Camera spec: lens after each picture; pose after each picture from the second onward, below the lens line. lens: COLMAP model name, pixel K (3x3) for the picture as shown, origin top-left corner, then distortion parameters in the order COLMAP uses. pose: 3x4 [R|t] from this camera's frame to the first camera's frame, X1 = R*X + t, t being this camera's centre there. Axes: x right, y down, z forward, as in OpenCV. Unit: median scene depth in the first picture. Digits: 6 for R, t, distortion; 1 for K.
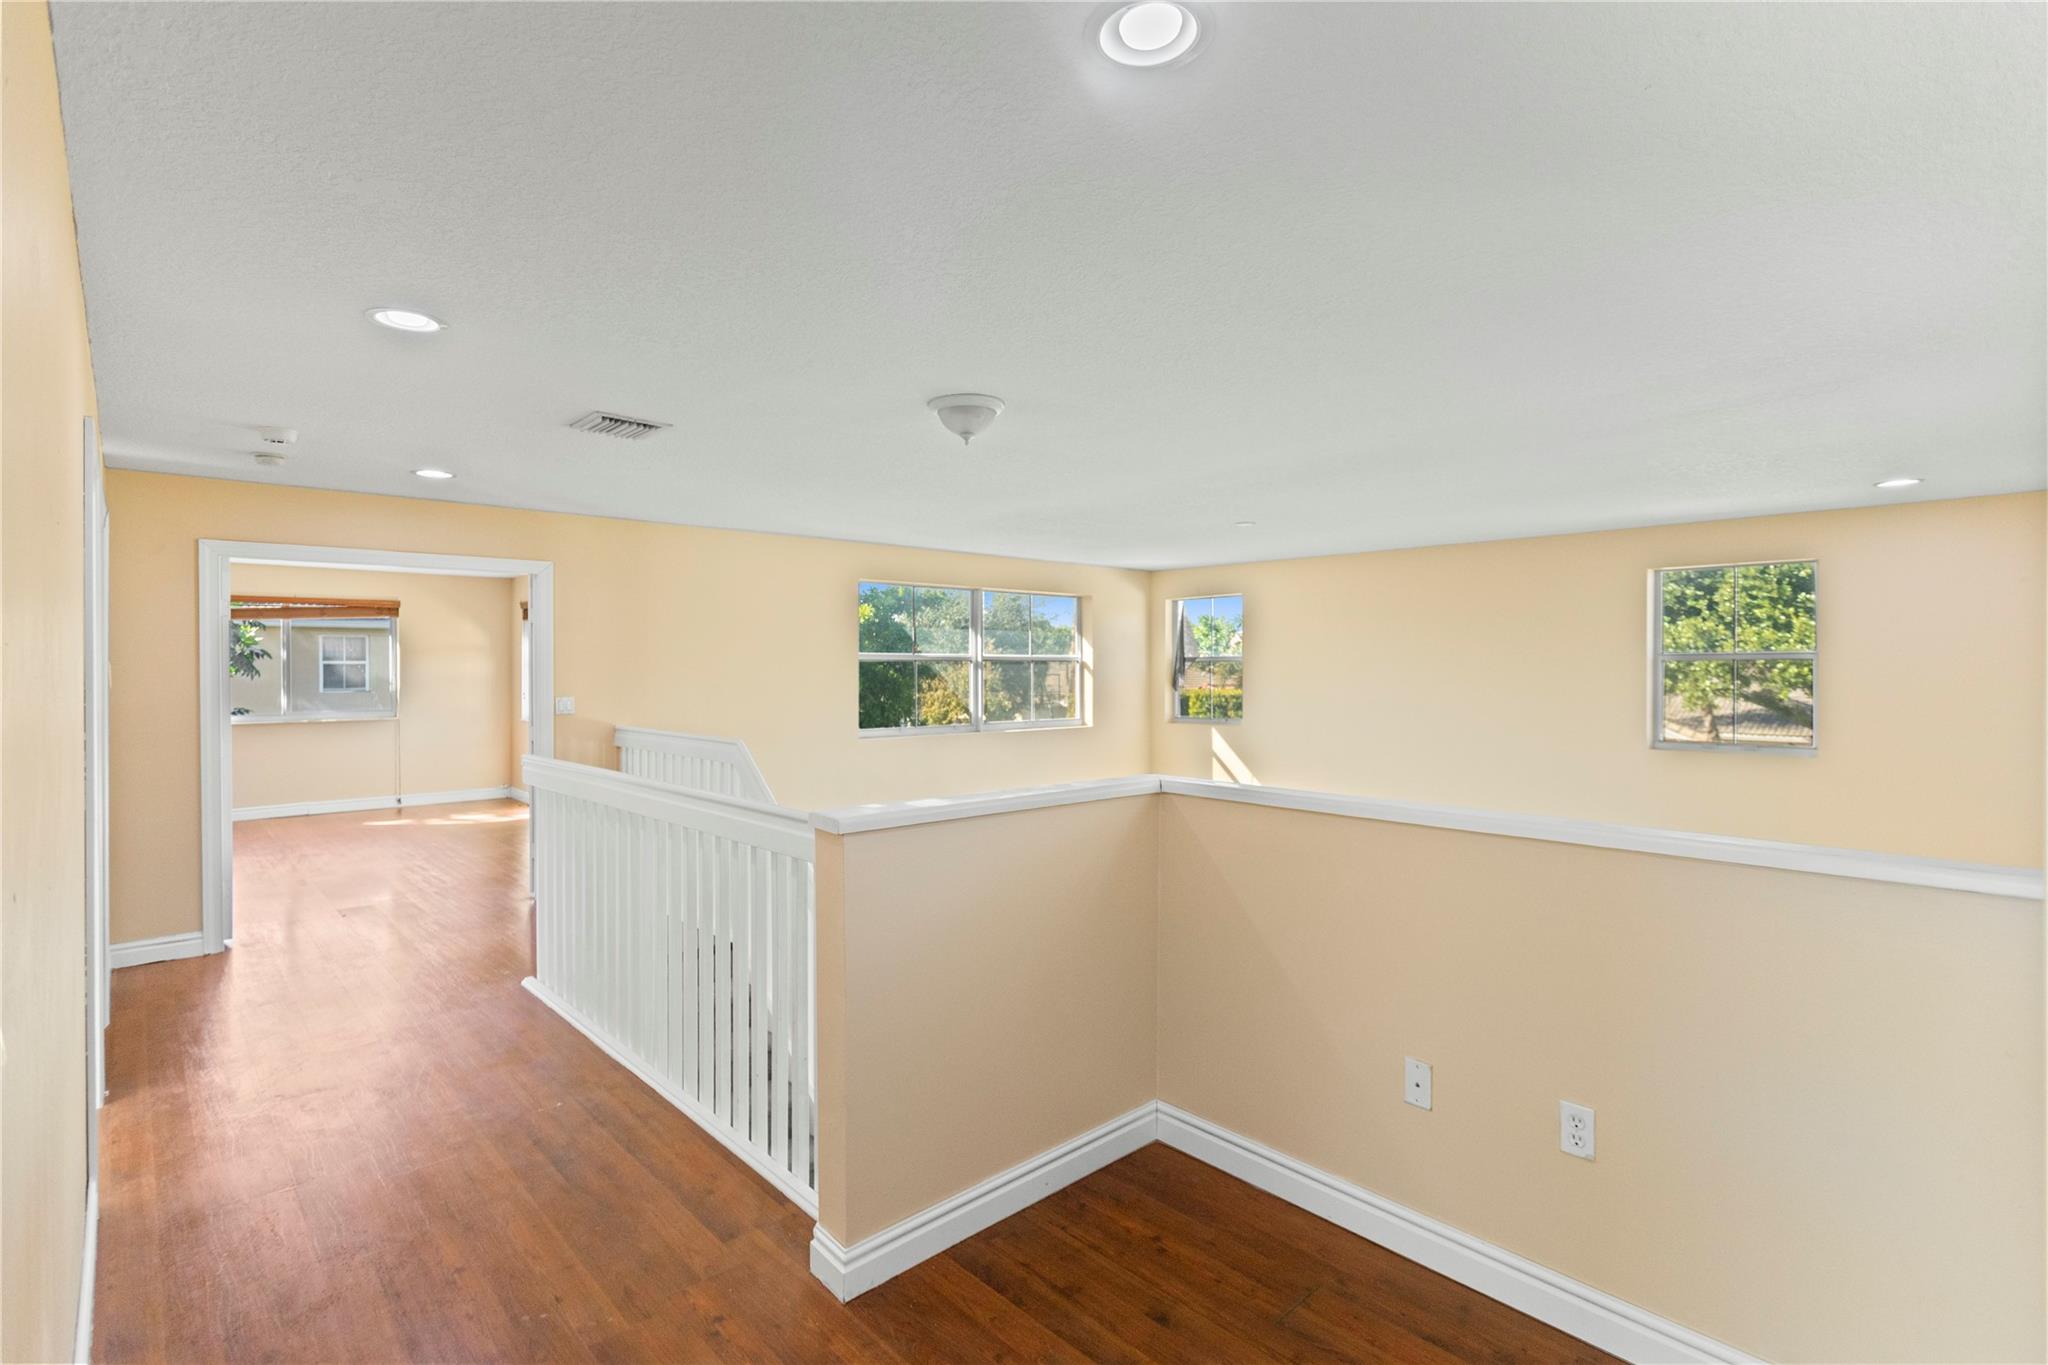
lens RADIAL K [[978.0, 0, 1013.4], [0, 978.0, 664.8], [0, 0, 1]] dist [0.001150, 0.000479]
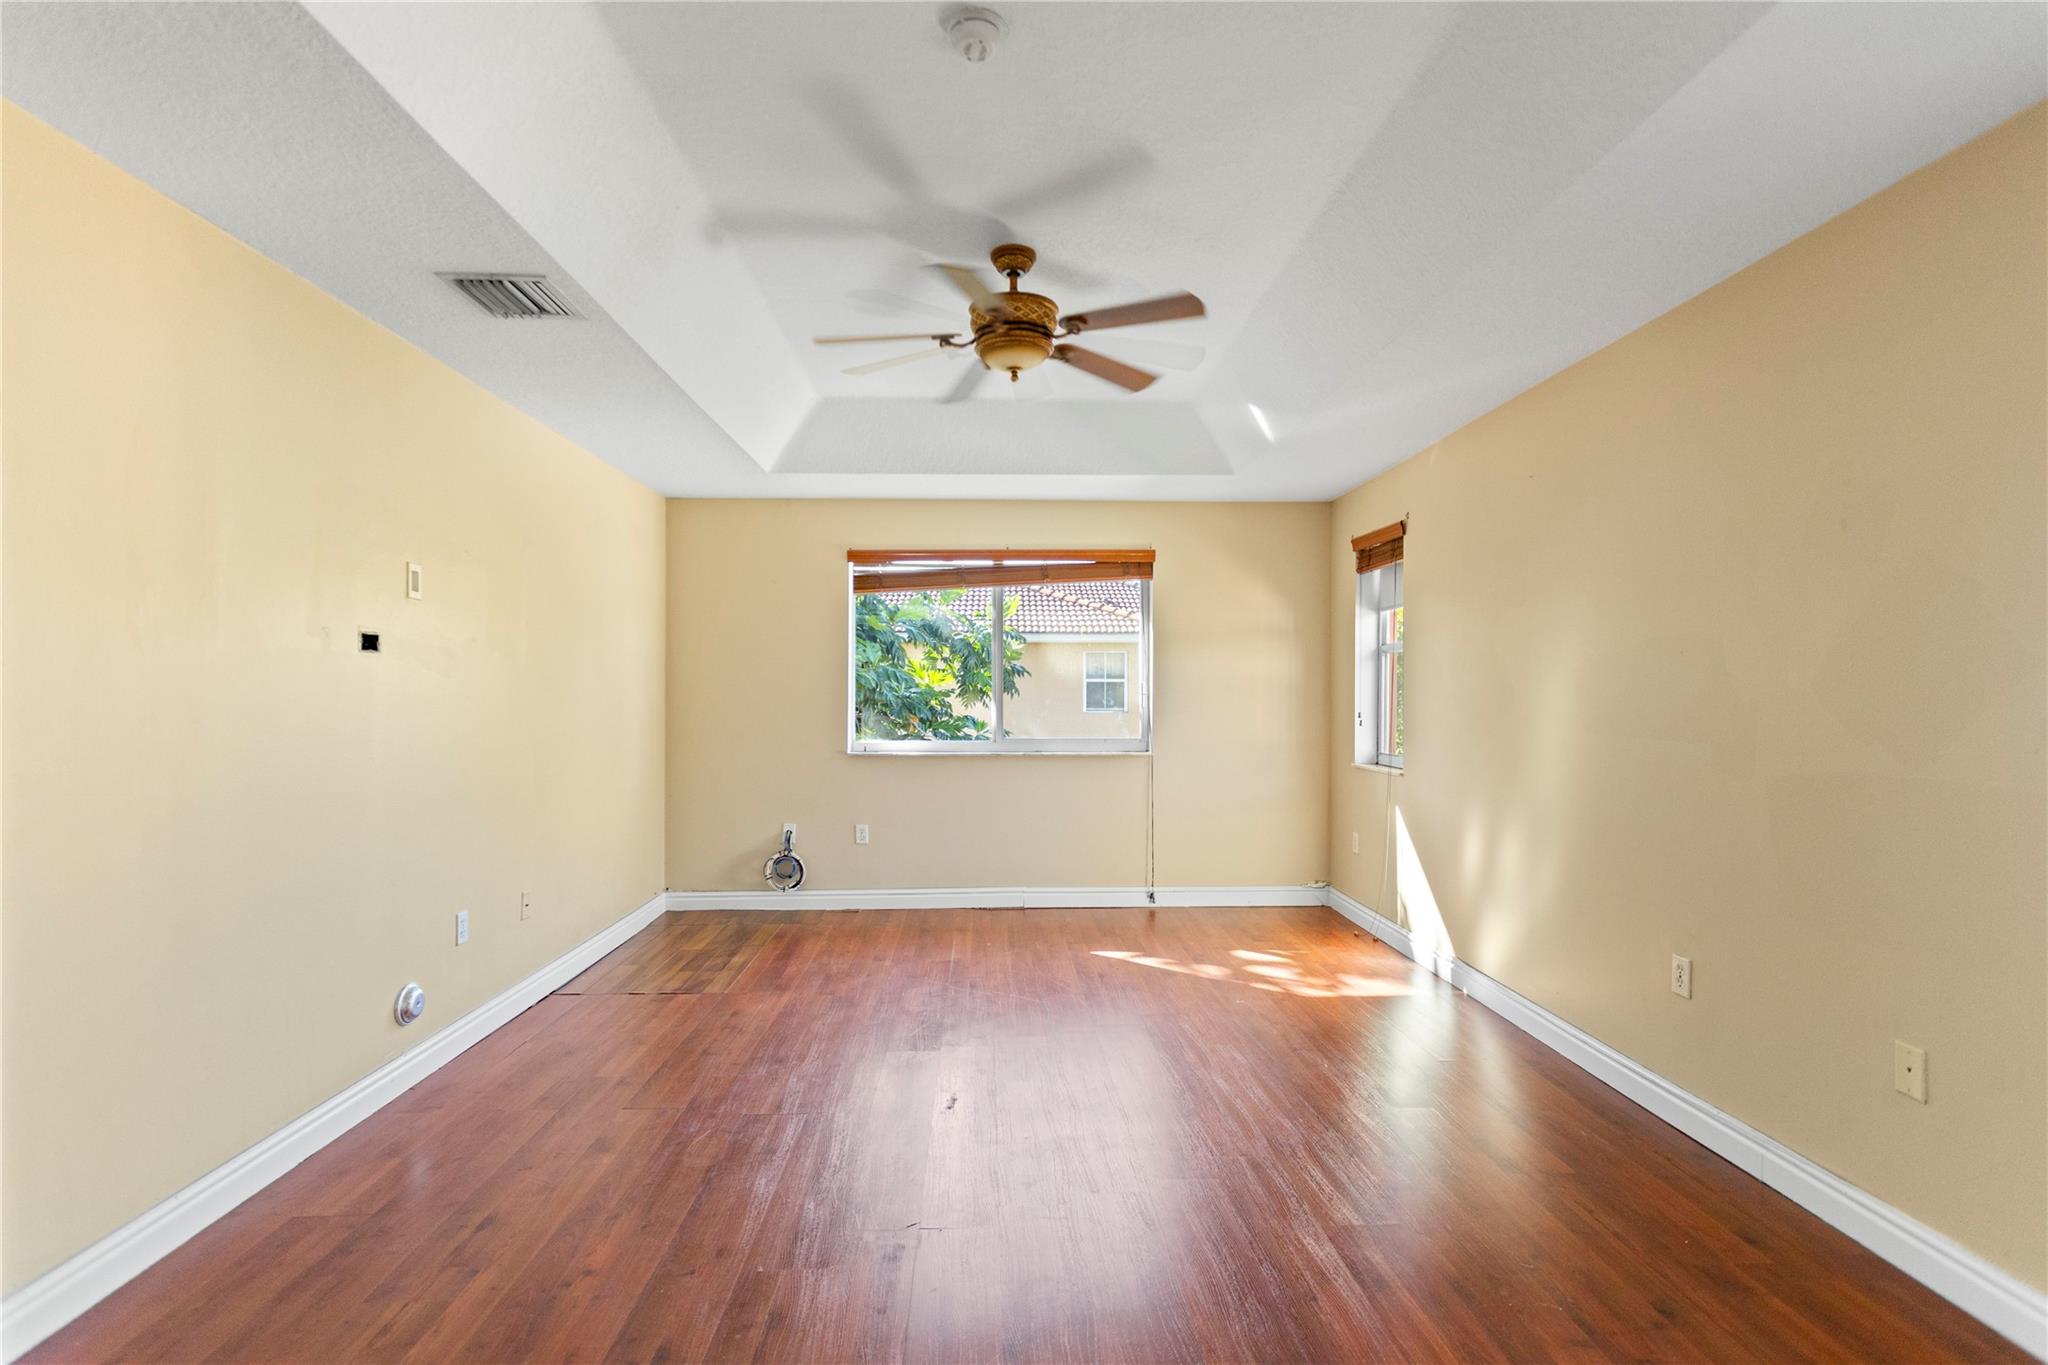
lens RADIAL K [[978.0, 0, 1013.4], [0, 978.0, 664.8], [0, 0, 1]] dist [0.001150, 0.000479]
pose [[0.761618, -0.010255, -0.647945, -0.313747], [-0.009798, 0.999578, -0.027337, 0.019158], [0.647953, 0.027169, 0.761196, 0.502948]]
